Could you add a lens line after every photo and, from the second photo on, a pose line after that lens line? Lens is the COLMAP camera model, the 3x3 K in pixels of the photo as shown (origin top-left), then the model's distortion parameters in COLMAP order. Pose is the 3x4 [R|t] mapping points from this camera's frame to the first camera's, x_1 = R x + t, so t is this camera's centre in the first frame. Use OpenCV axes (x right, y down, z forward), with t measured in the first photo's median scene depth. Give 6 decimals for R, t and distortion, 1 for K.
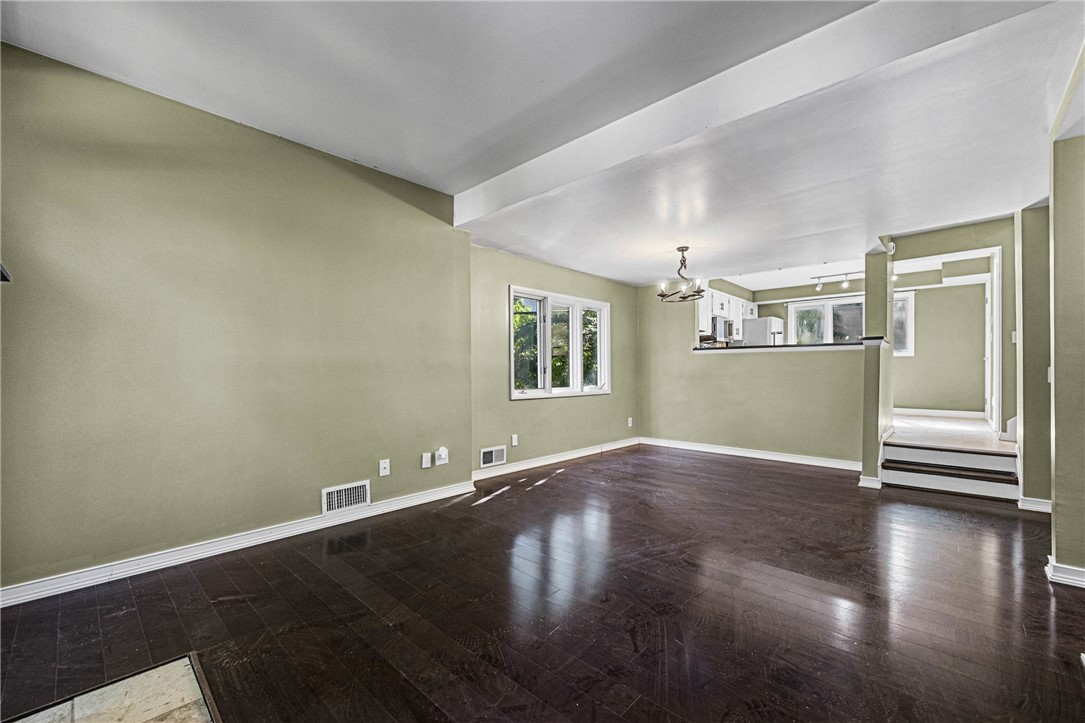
lens RADIAL K [[437.6, 0, 545.7], [0, 437.6, 368.1], [0, 0, 1]] dist [-0.013880, 0.000036]
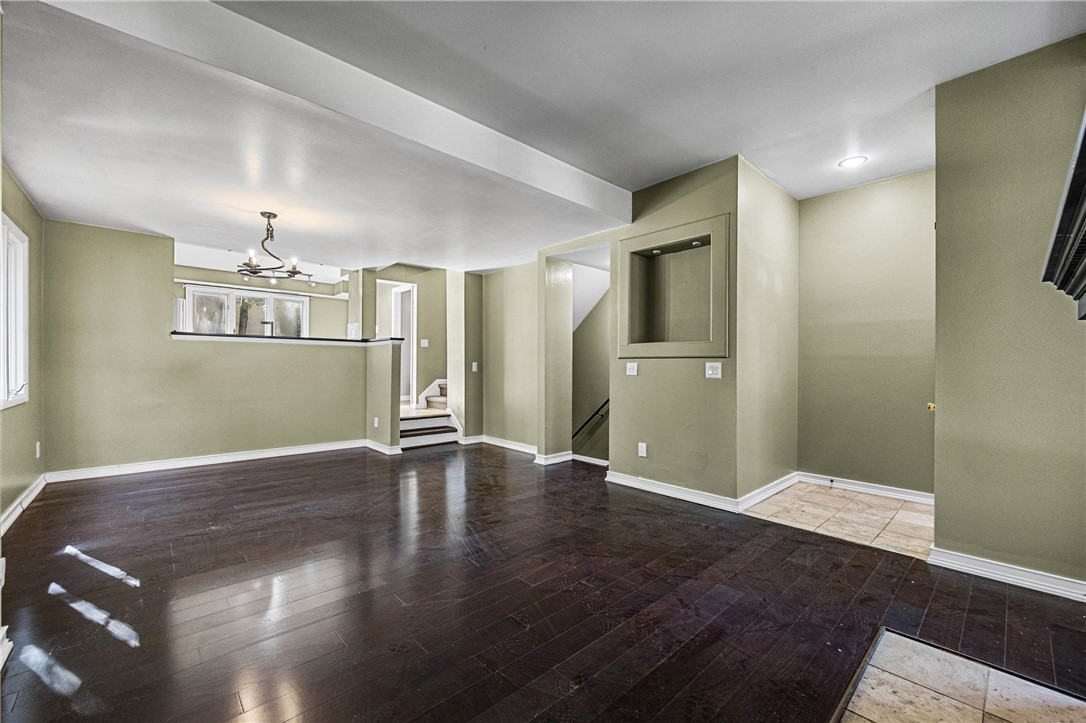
lens RADIAL K [[438.0, 0, 546.2], [0, 438.0, 368.1], [0, 0, 1]] dist [-0.013880, 0.000036]
pose [[0.080929, -0.006151, 0.996701, -0.465438], [-0.012456, 0.999897, 0.007182, 0.003848], [-0.996642, -0.012996, 0.080844, 0.407908]]
